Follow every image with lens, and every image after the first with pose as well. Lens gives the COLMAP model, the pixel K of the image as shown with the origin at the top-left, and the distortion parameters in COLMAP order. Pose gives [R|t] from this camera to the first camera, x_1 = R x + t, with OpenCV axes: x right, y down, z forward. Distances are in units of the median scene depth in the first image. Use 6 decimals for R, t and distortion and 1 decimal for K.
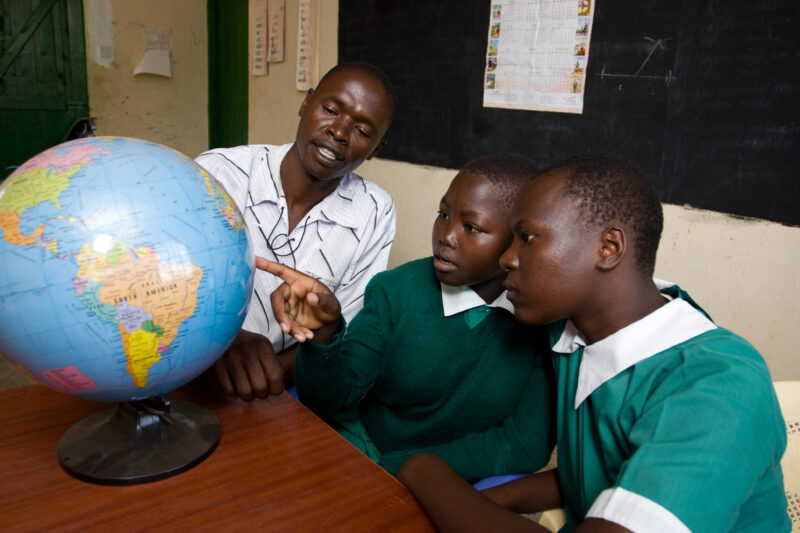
lens RADIAL K [[615.2, 0, 400.0], [0, 615.2, 266.5], [0, 0, 1]] dist [-0.107096, 0.056090]
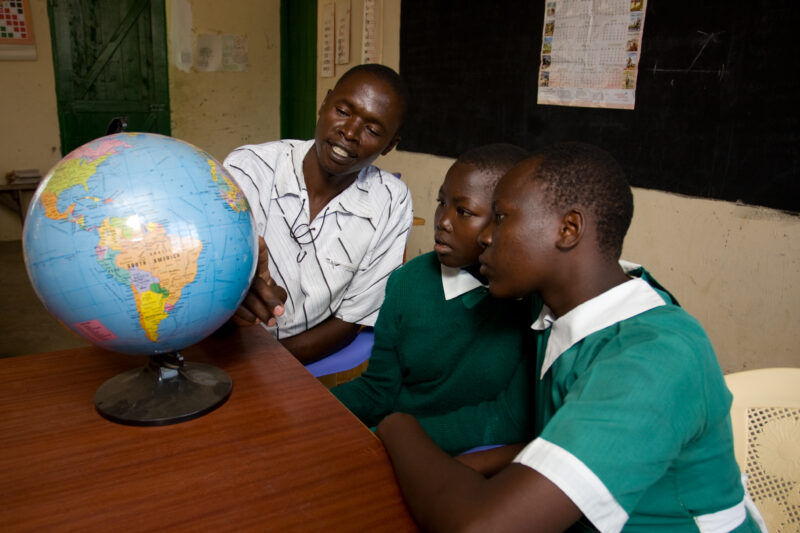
lens RADIAL K [[615.2, 0, 400.0], [0, 615.2, 266.5], [0, 0, 1]] dist [-0.107096, 0.056090]
pose [[0.991958, 0.015373, -0.125630, 0.137996], [-0.015300, 0.999882, 0.001548, 0.028849], [0.125639, 0.000387, 0.992076, -0.088832]]
